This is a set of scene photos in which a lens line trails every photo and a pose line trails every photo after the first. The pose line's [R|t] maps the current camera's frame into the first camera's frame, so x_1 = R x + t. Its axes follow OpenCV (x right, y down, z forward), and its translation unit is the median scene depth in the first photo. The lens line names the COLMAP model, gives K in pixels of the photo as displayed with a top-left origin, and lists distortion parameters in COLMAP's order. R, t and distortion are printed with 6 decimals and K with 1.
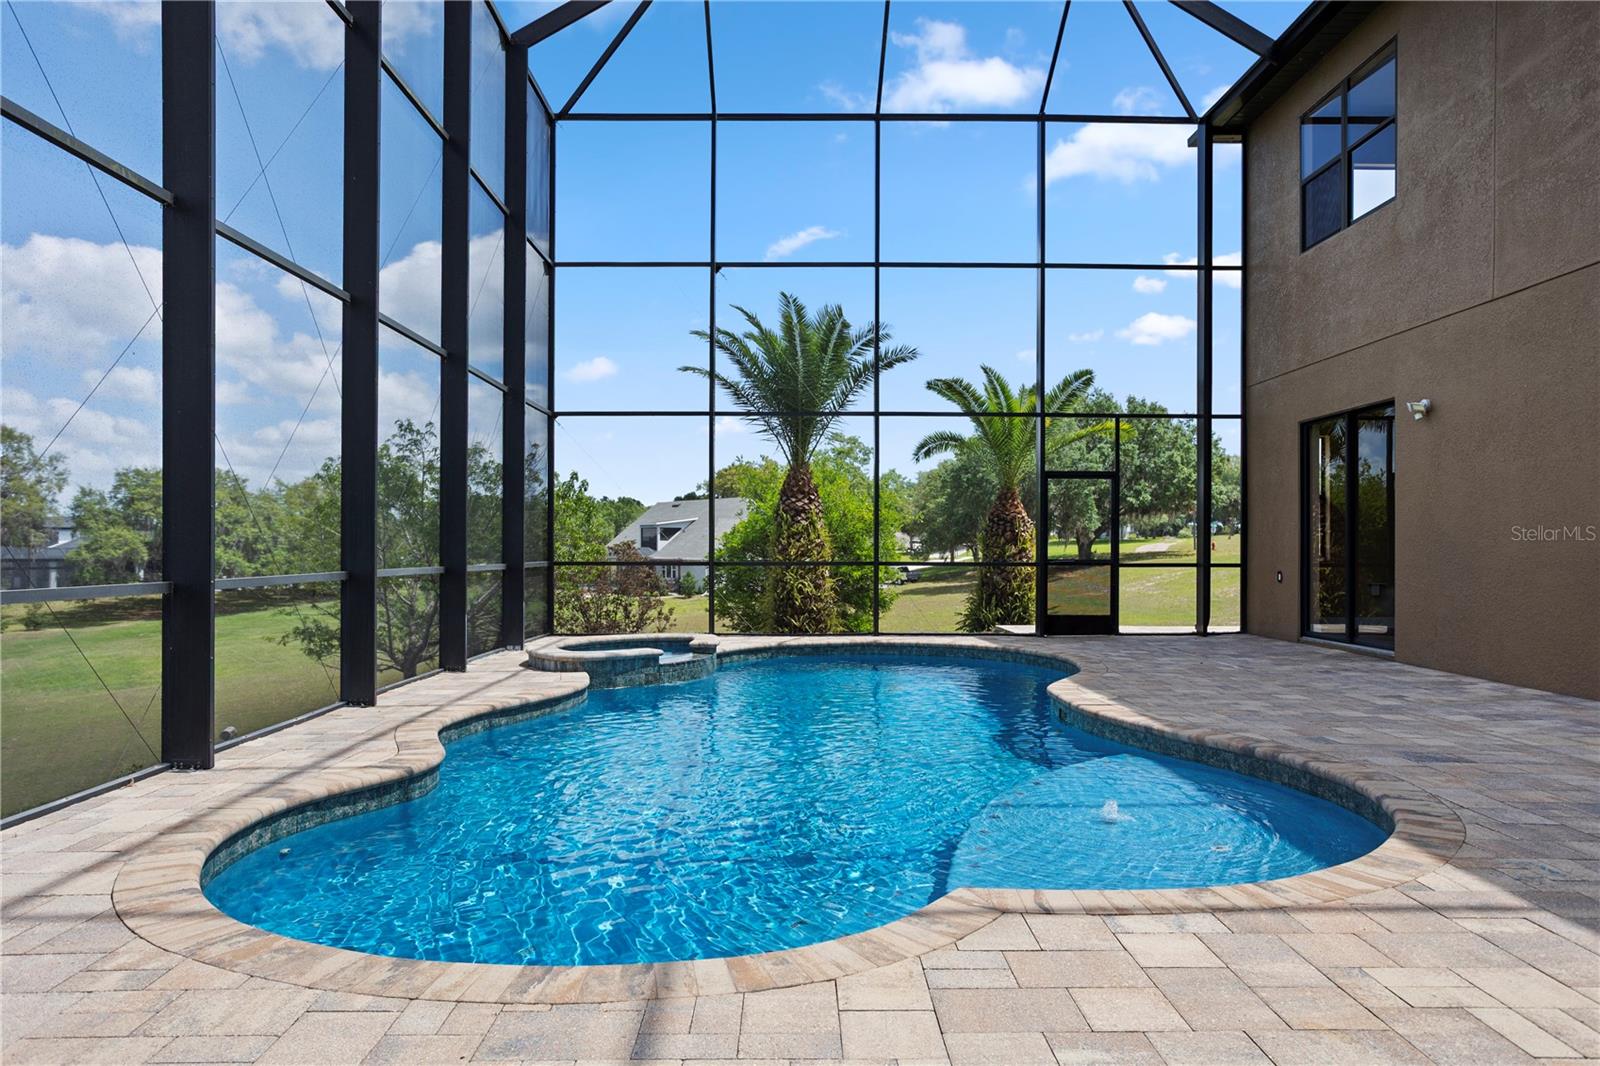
lens RADIAL K [[1028.6, 0, 800.0], [0, 1028.6, 533.0], [0, 0, 1]] dist [-0.045347, 0.049749]
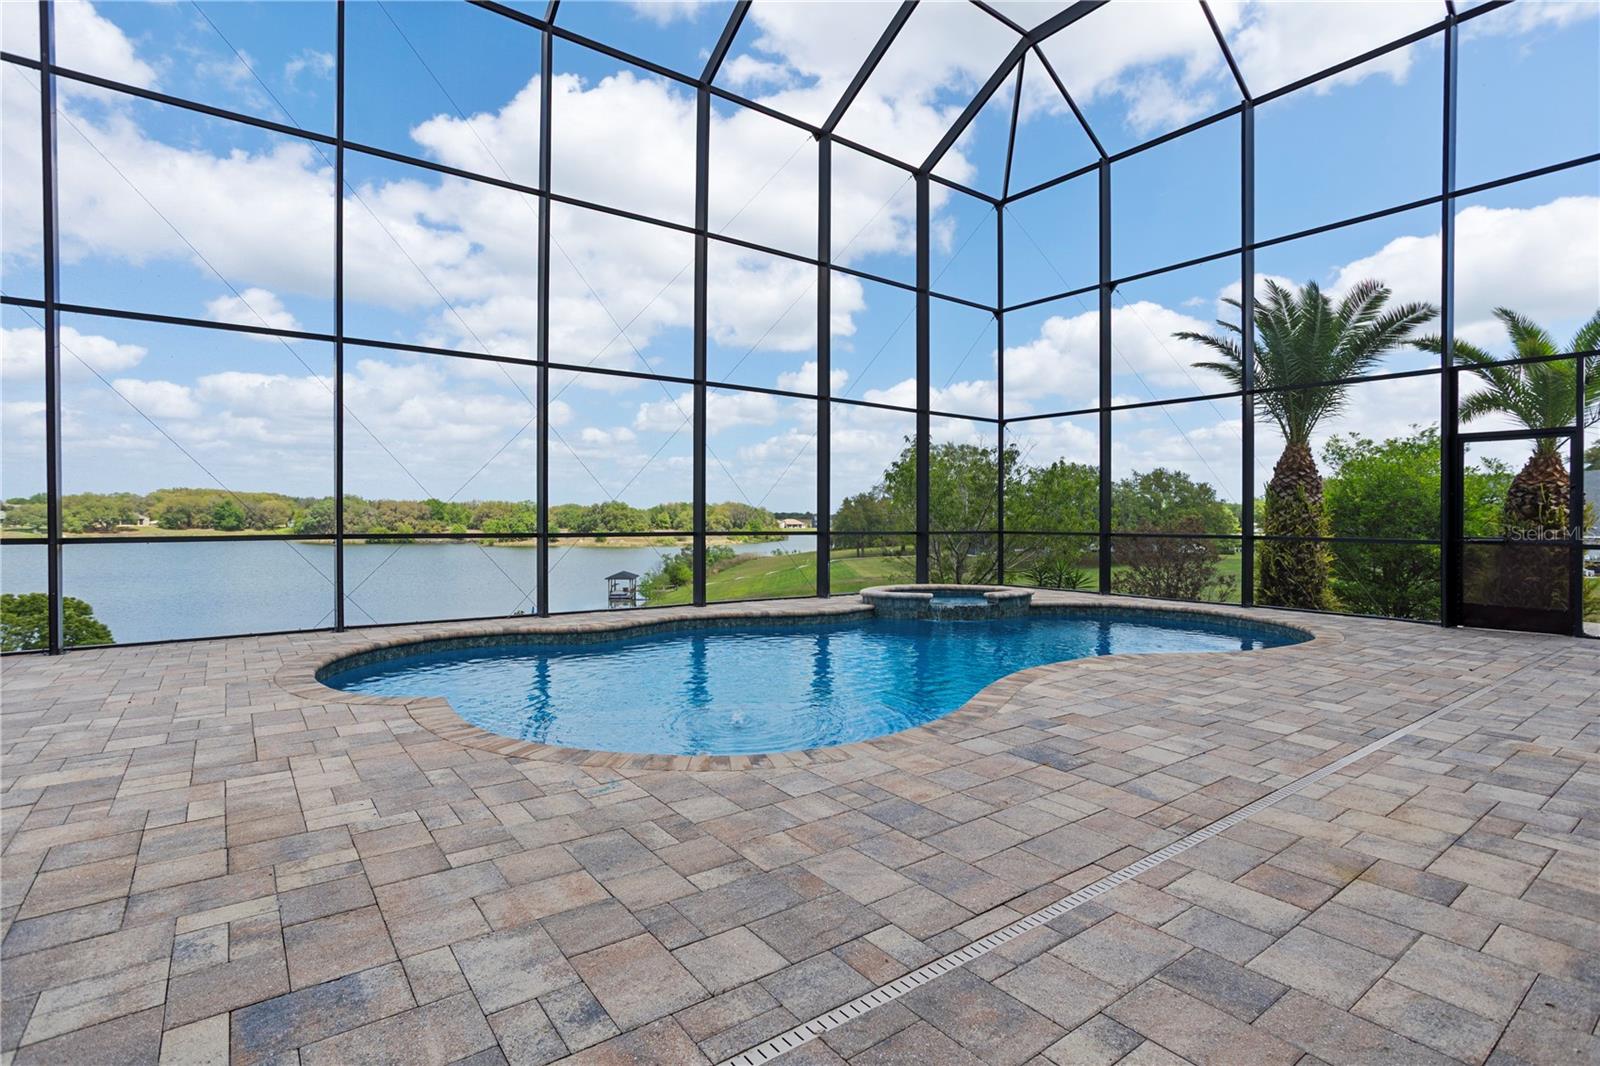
lens RADIAL K [[782.1, 0, 799.9], [0, 782.1, 512.7], [0, 0, 1]] dist [-0.040281, 0.026068]
pose [[0.595648, -0.002267, -0.803243, 0.426730], [0.004830, 0.999988, 0.000759, 0.001971], [0.803231, -0.004332, 0.595652, 0.170023]]
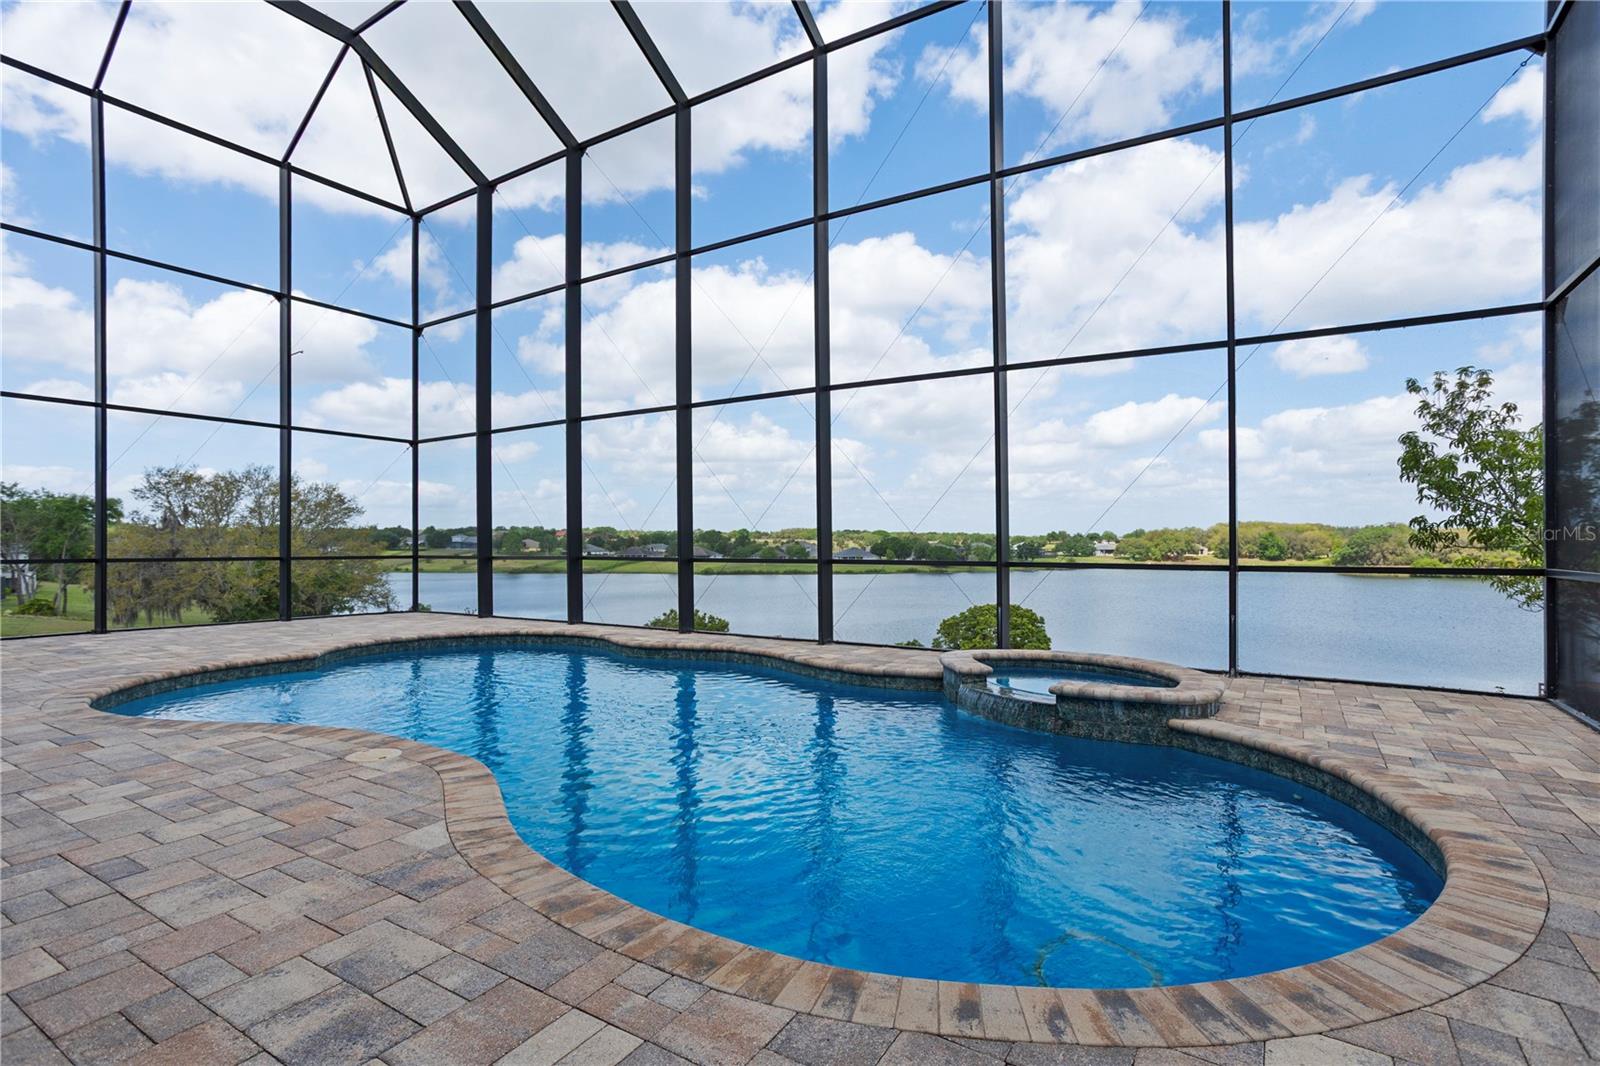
lens RADIAL K [[782.1, 0, 799.9], [0, 782.1, 512.7], [0, 0, 1]] dist [-0.040281, 0.026068]
pose [[-0.534883, -0.035869, -0.844164, 0.347082], [0.009335, 0.998787, -0.048354, 0.011081], [0.844874, -0.033744, -0.533900, 0.897537]]
